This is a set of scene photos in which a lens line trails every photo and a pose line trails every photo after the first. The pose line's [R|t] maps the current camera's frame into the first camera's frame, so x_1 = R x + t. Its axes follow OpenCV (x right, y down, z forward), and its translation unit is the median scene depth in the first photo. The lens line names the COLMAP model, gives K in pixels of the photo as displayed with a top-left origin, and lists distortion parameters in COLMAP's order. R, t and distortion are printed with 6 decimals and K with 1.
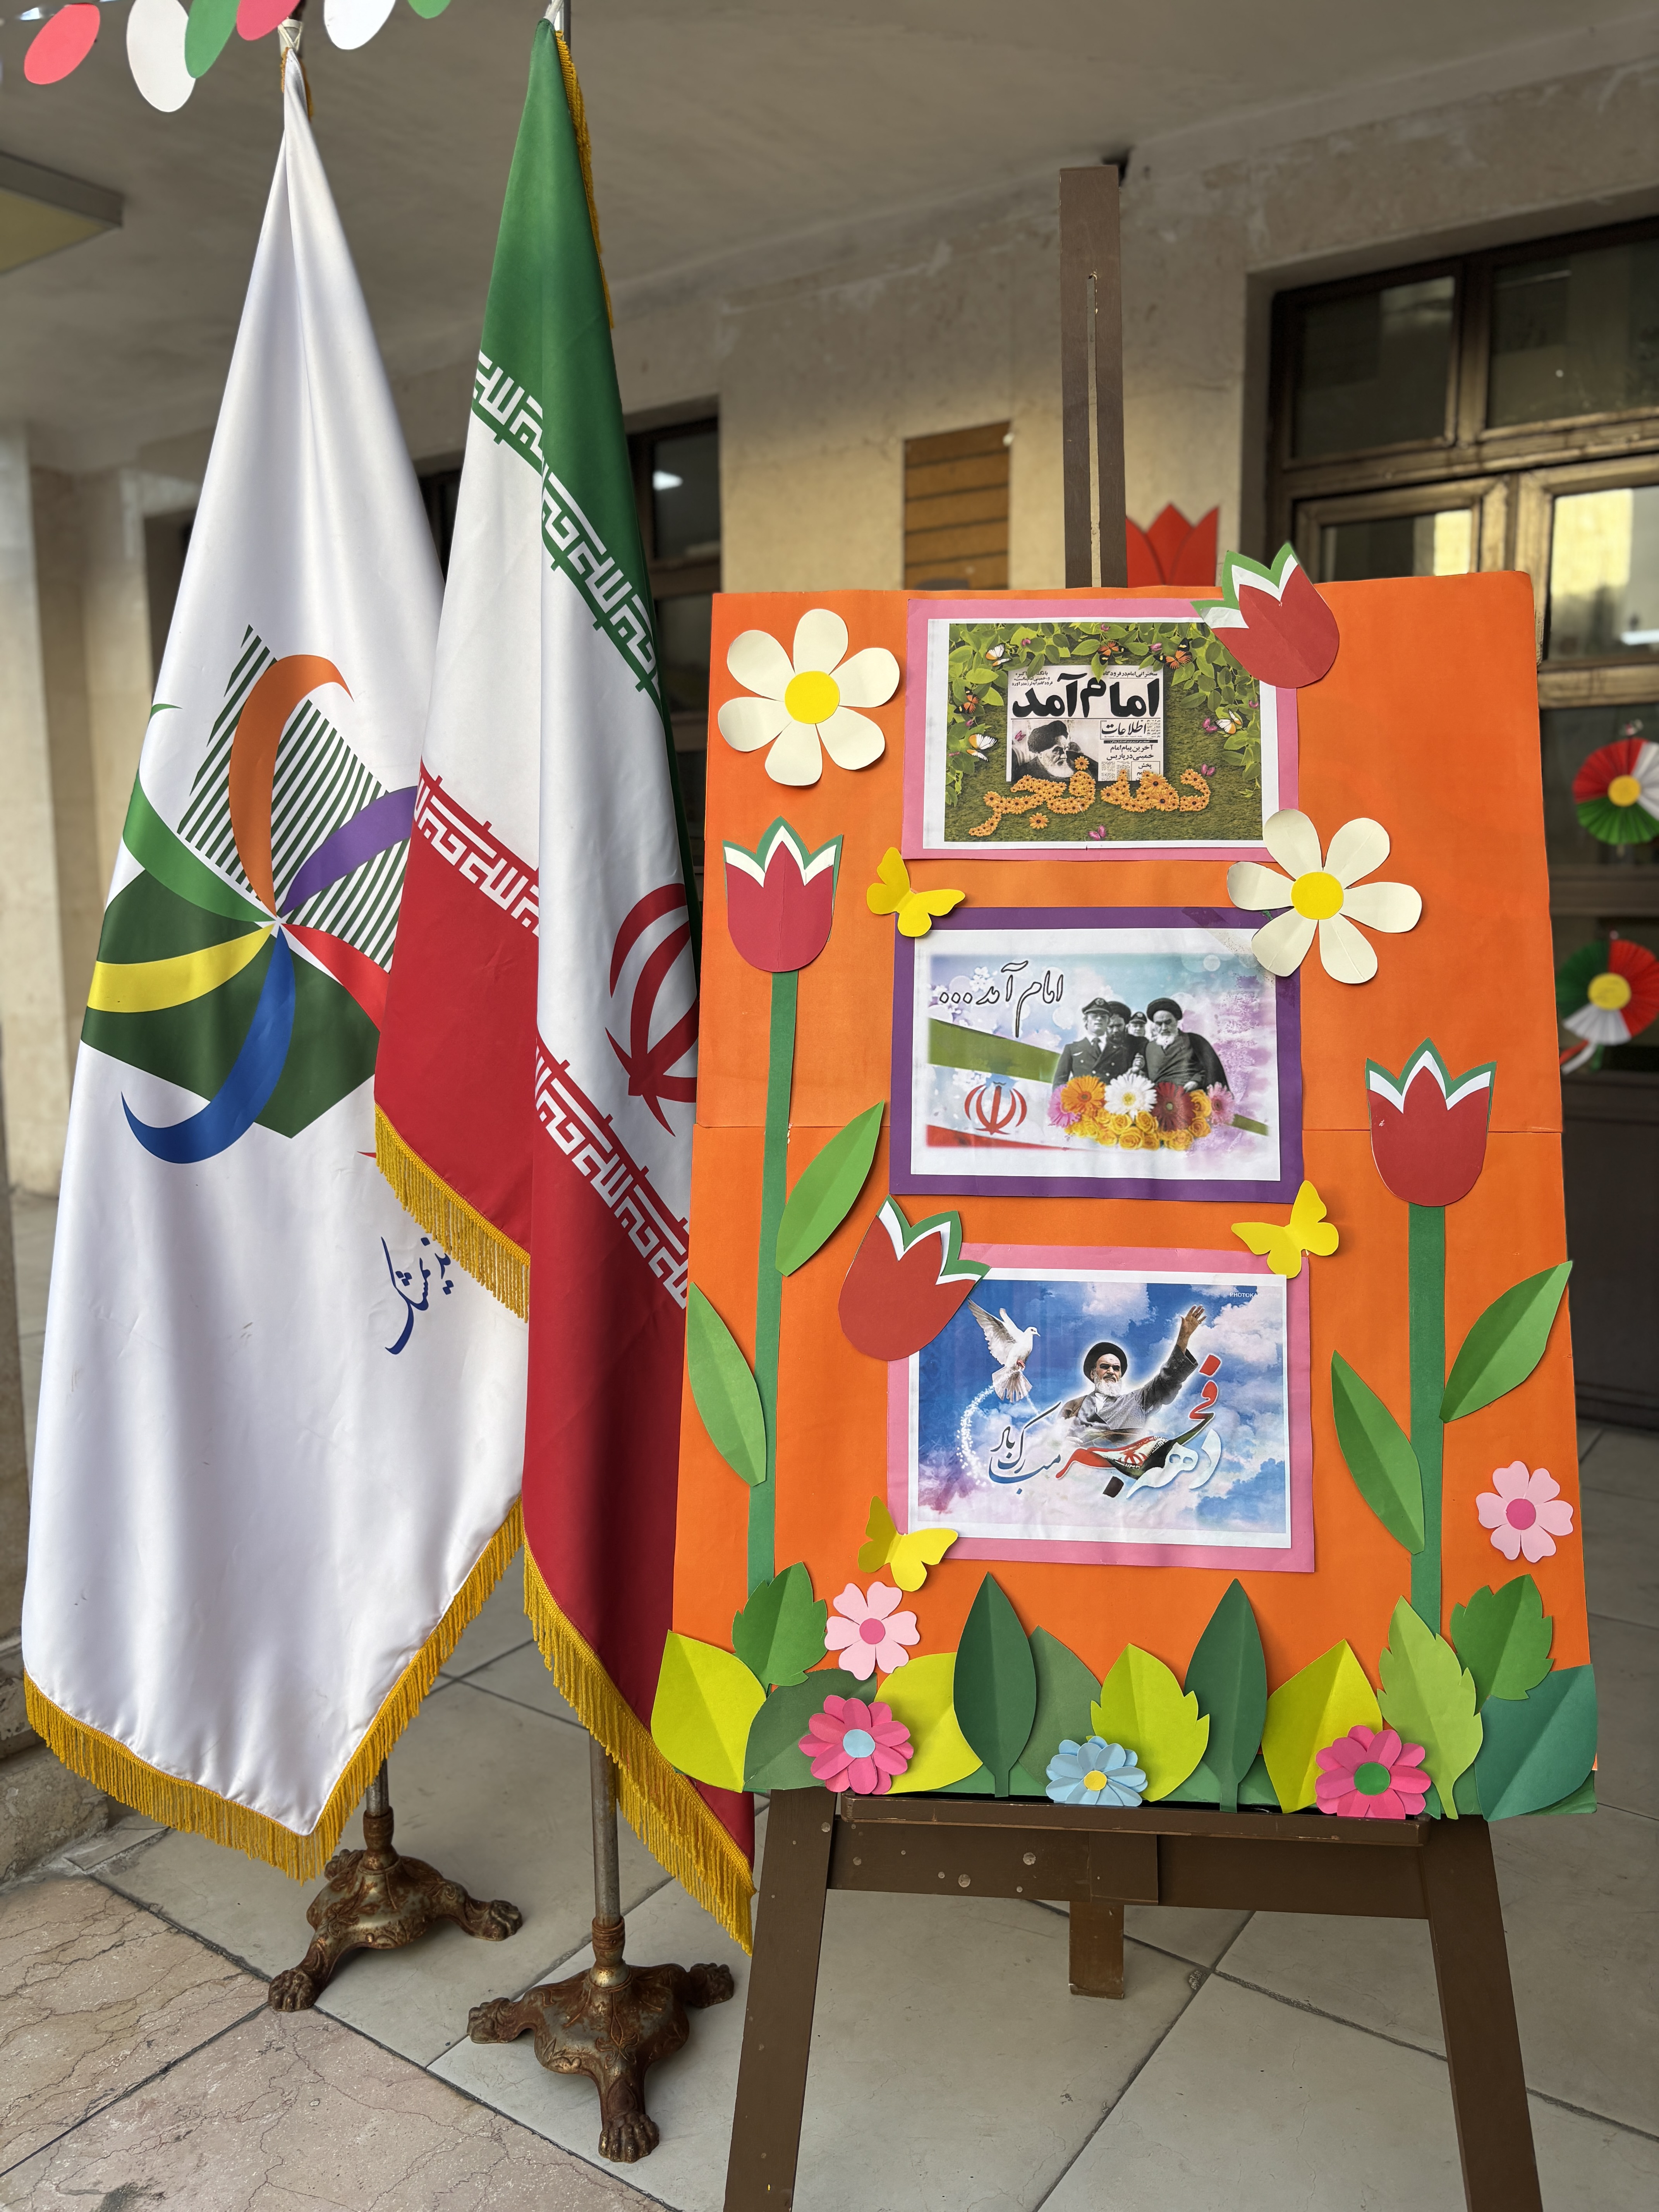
lens RADIAL K [[1676.6, 0, 828.5], [0, 1676.6, 1106.1], [0, 0, 1]] dist [-0.005205, -0.001411]
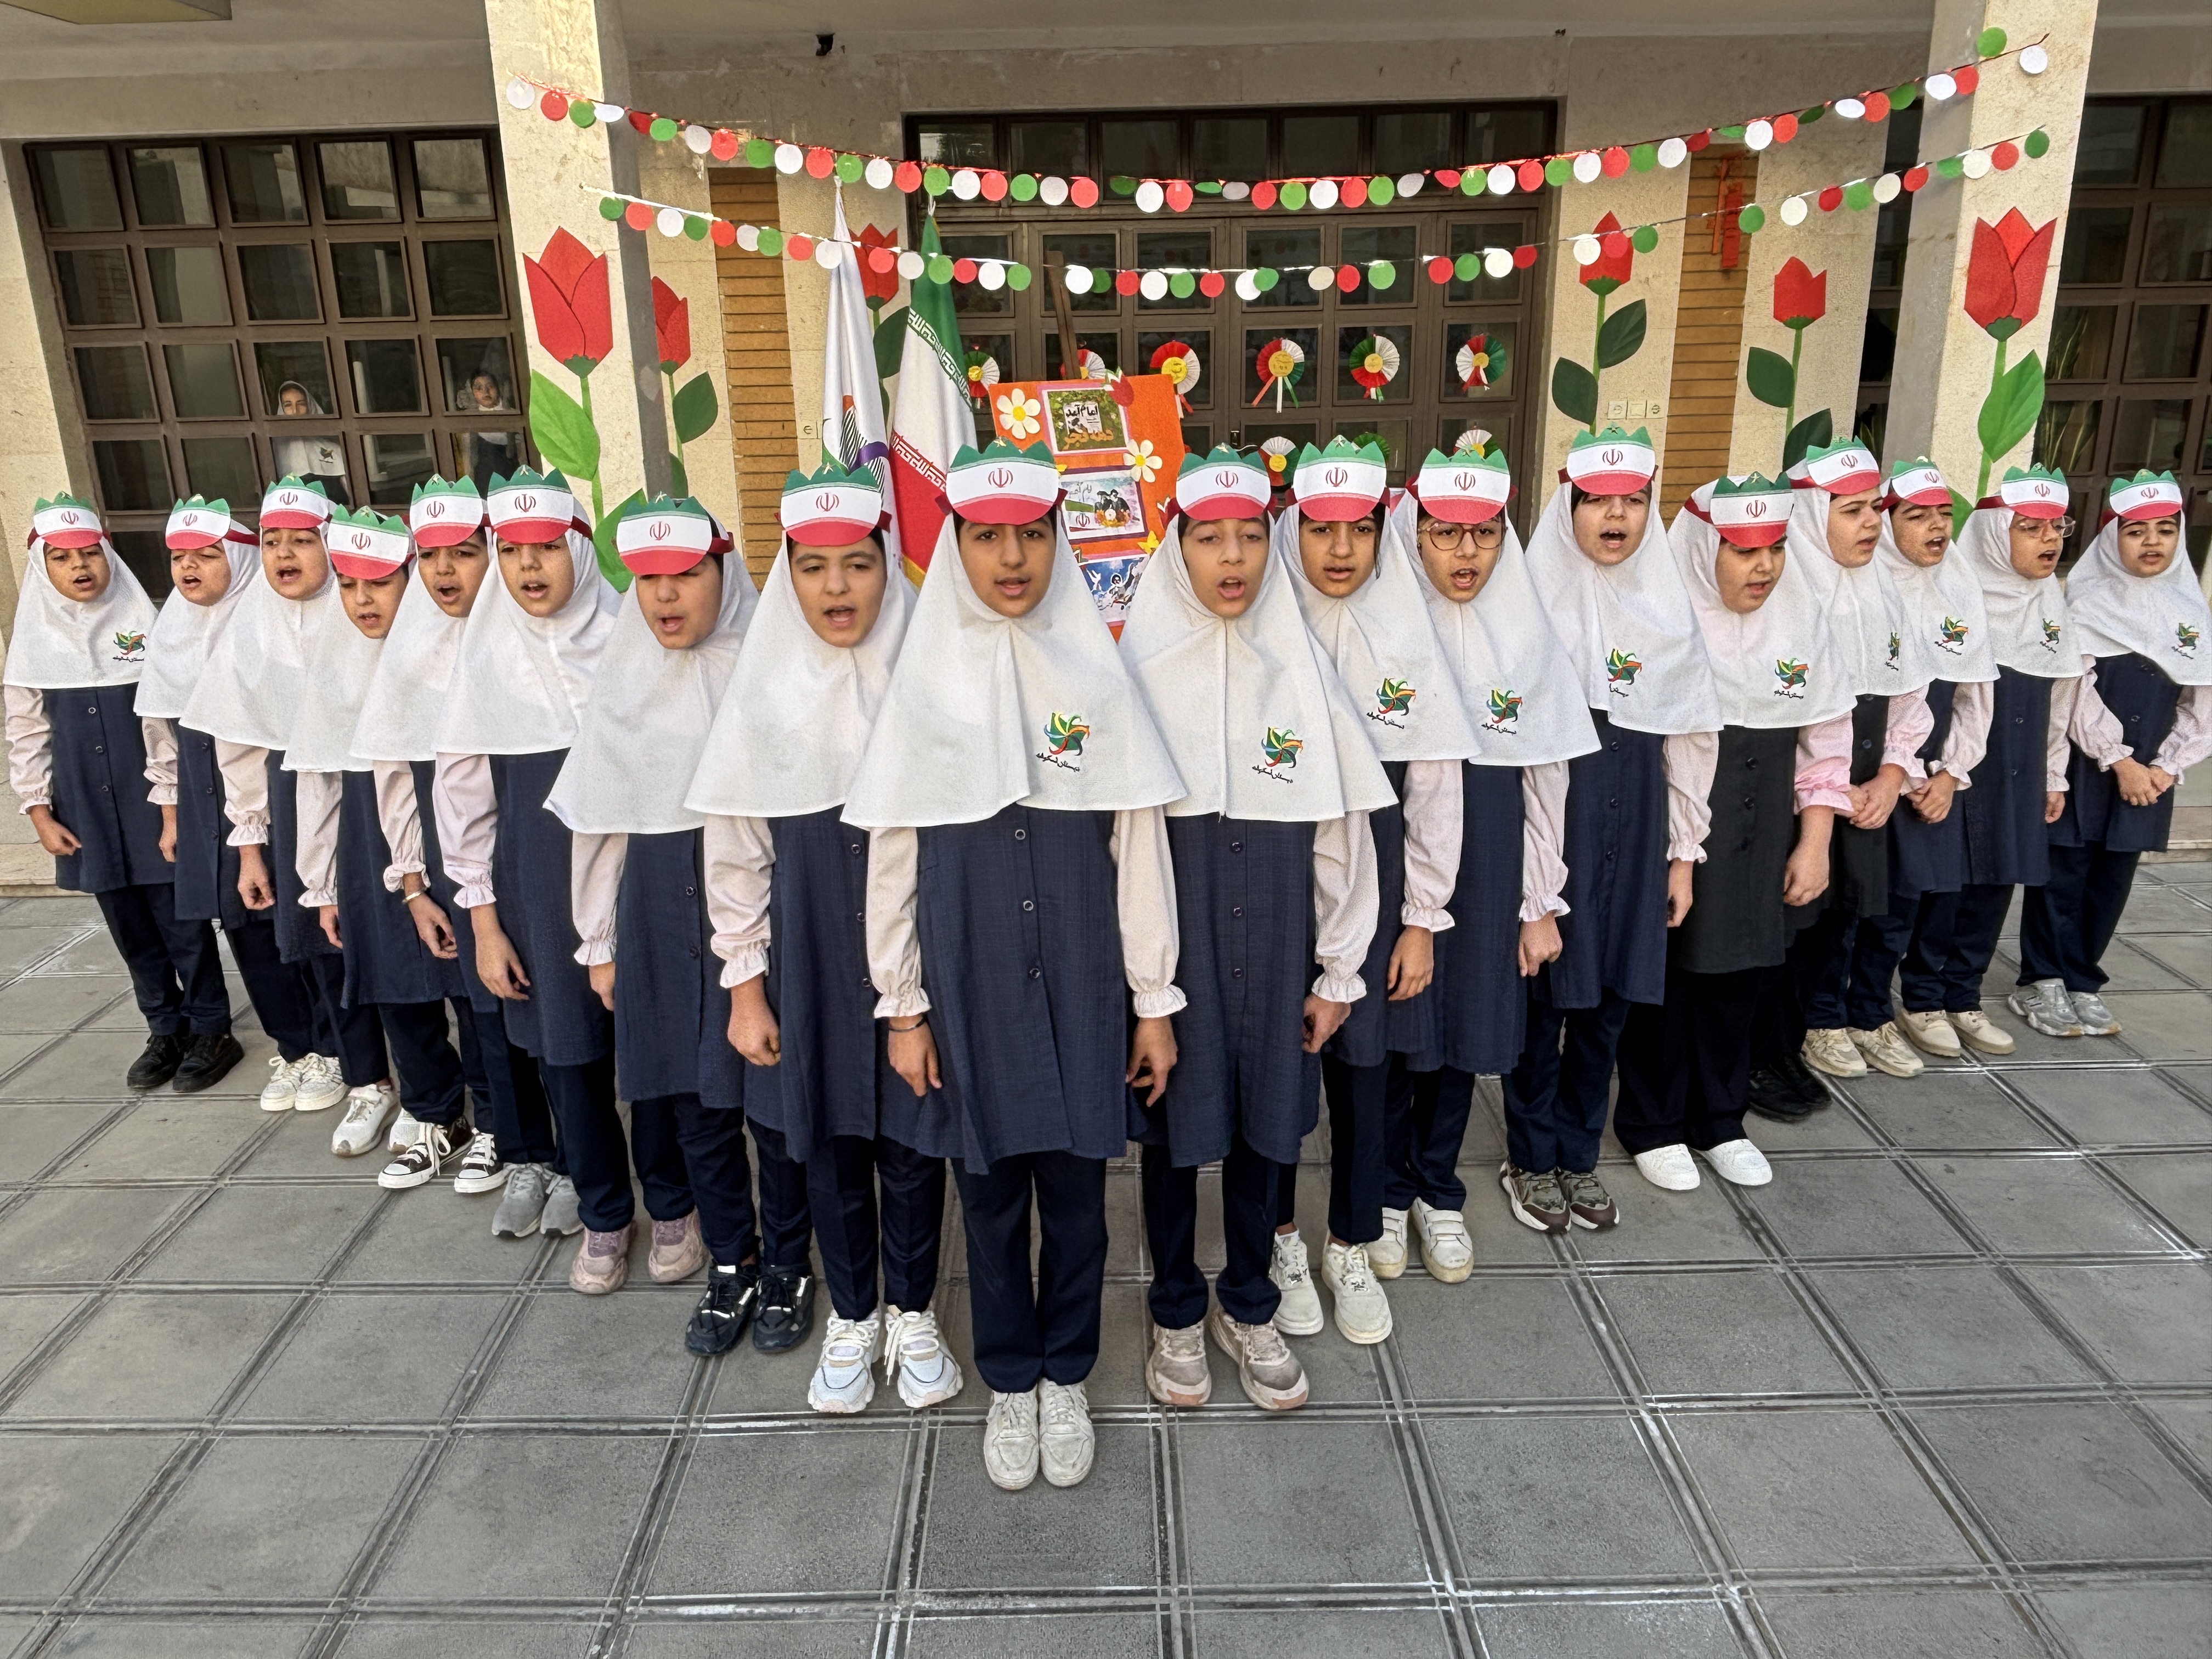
lens RADIAL K [[1586.1, 0, 1102.9], [0, 1586.1, 824.1], [0, 0, 1]] dist [0.001457, 0.000115]
pose [[0.815045, -0.192882, 0.546350, -2.045521], [0.091277, 0.973931, 0.207669, -0.074142], [-0.572163, -0.119390, 0.811403, -2.165298]]
